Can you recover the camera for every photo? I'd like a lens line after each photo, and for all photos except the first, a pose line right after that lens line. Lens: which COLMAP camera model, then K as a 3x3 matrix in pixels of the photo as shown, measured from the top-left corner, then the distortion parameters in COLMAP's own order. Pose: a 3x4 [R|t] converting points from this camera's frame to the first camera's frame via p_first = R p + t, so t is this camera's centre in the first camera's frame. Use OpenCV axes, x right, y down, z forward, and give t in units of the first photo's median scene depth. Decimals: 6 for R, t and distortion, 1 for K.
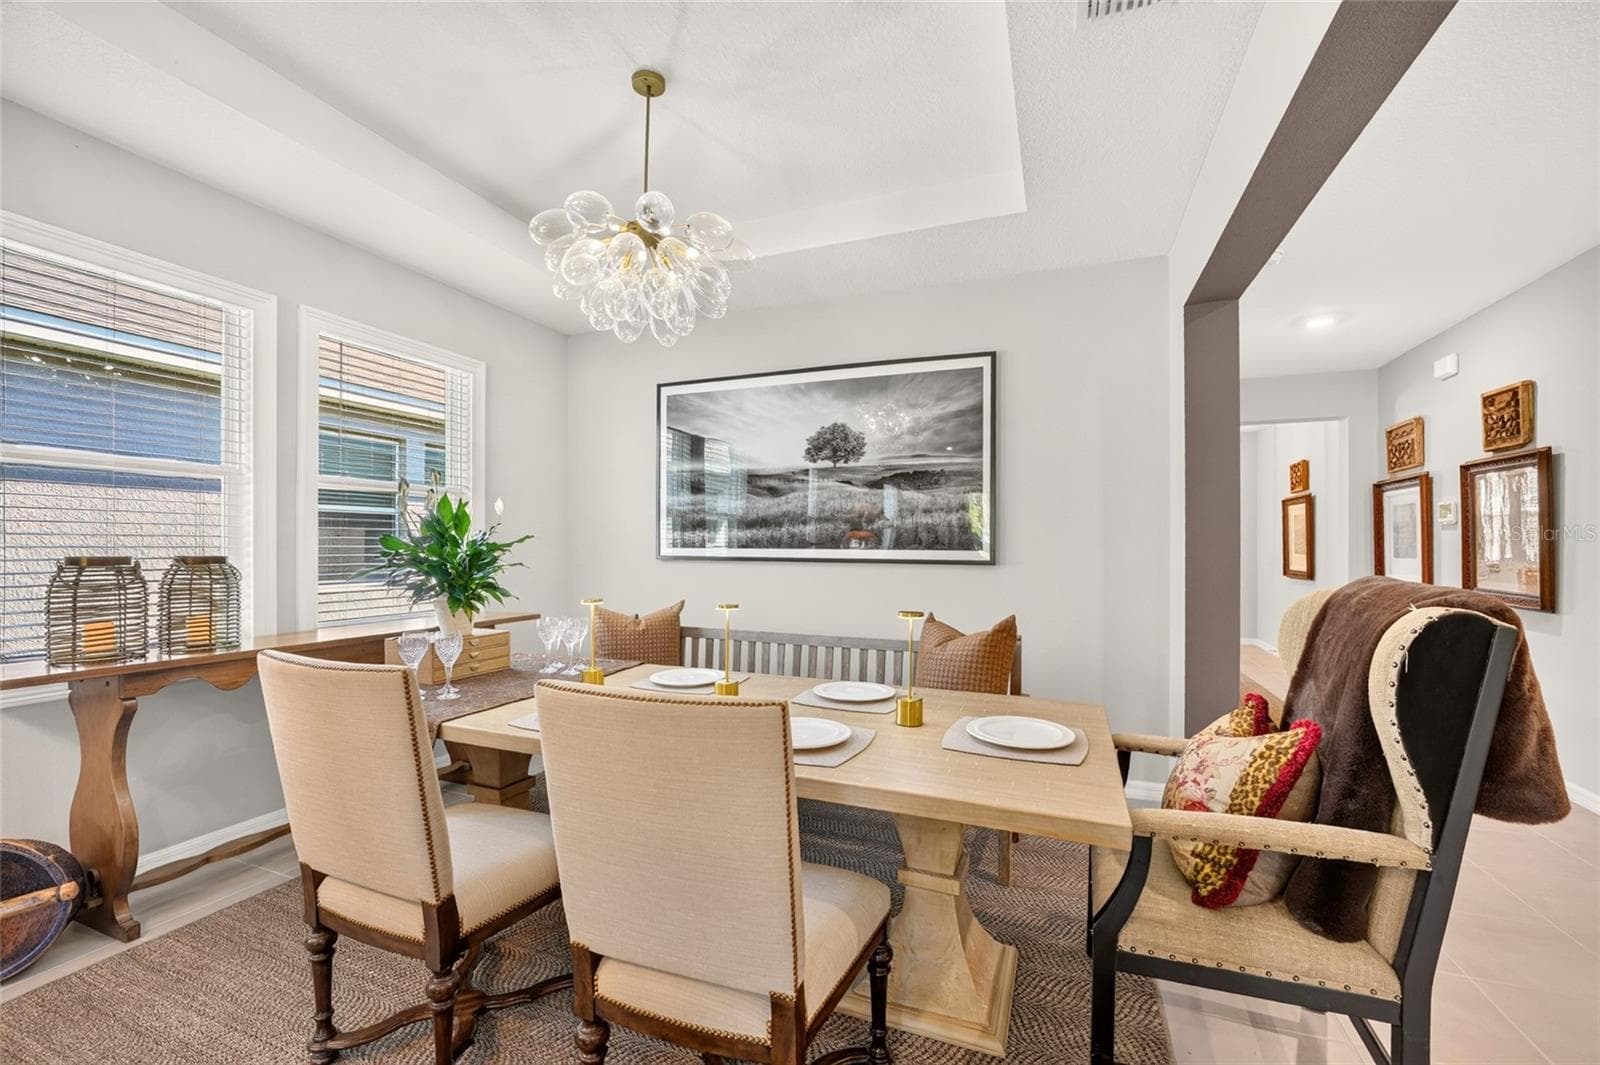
lens RADIAL K [[659.2, 0, 793.2], [0, 659.2, 537.0], [0, 0, 1]] dist [-0.022349, 0.000259]
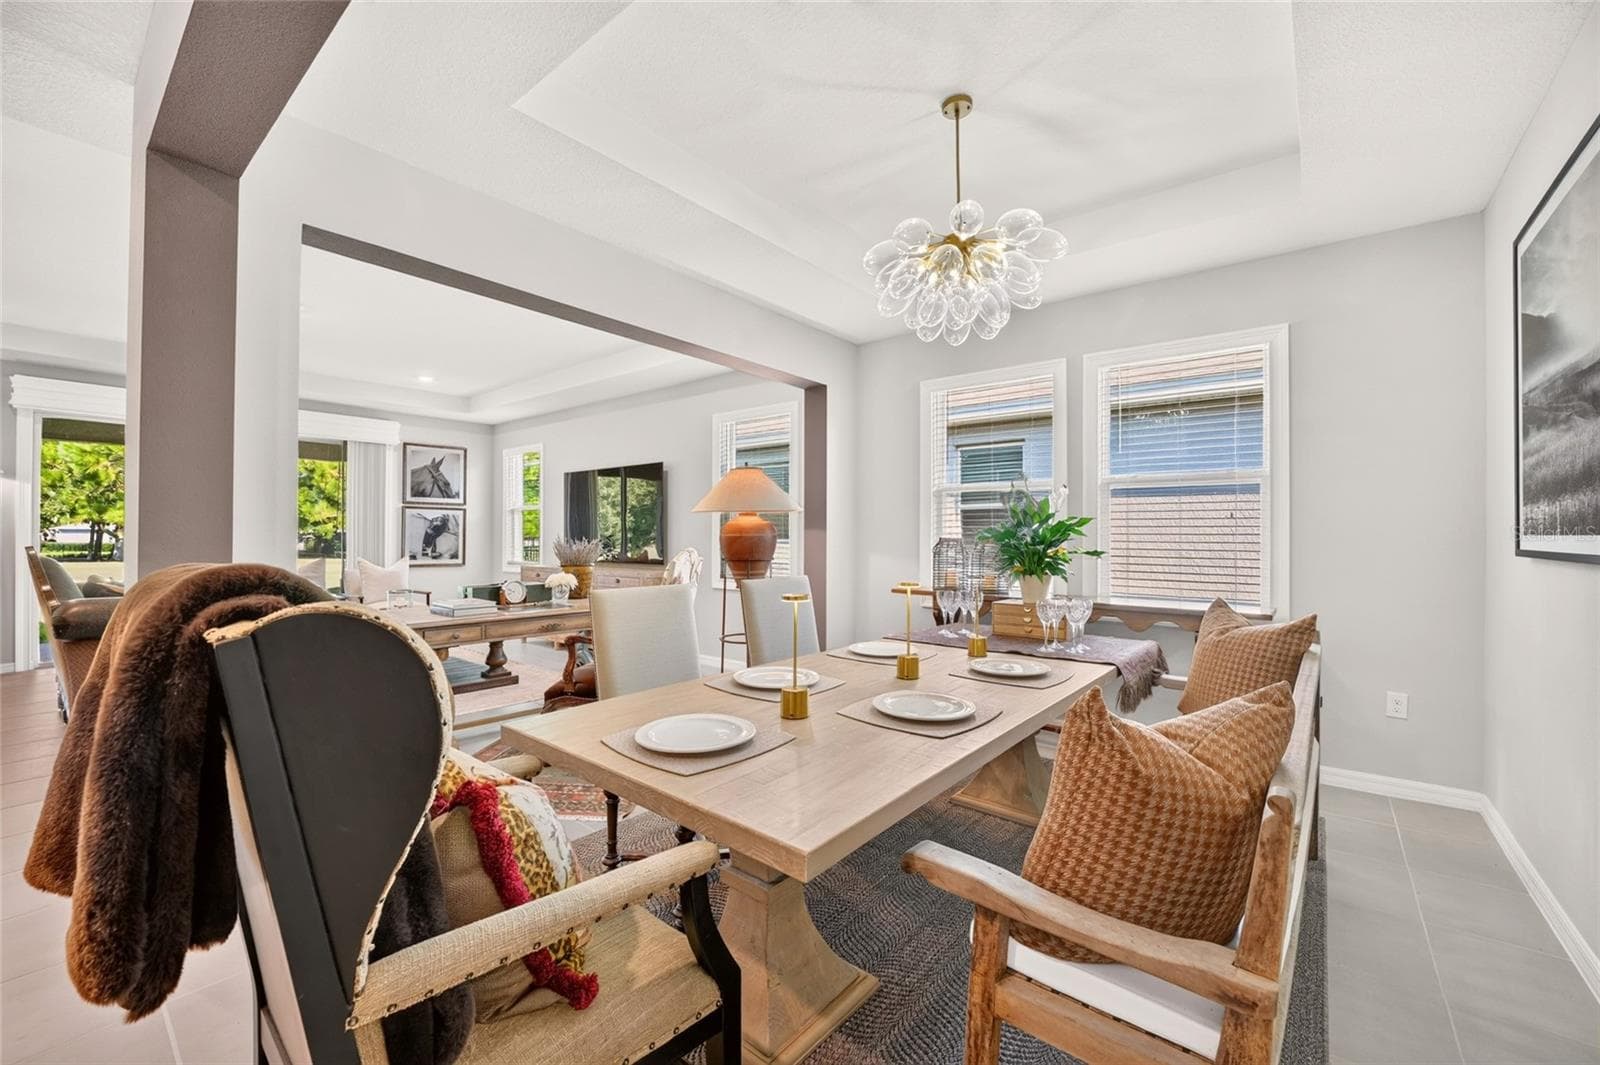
lens RADIAL K [[633.7, 0, 810.5], [0, 633.7, 529.0], [0, 0, 1]] dist [-0.025305, 0.001183]
pose [[-0.280651, -0.015524, -0.959684, 0.557042], [0.000293, 0.999868, -0.016260, 0.022576], [0.959810, -0.004844, -0.280610, 0.703638]]
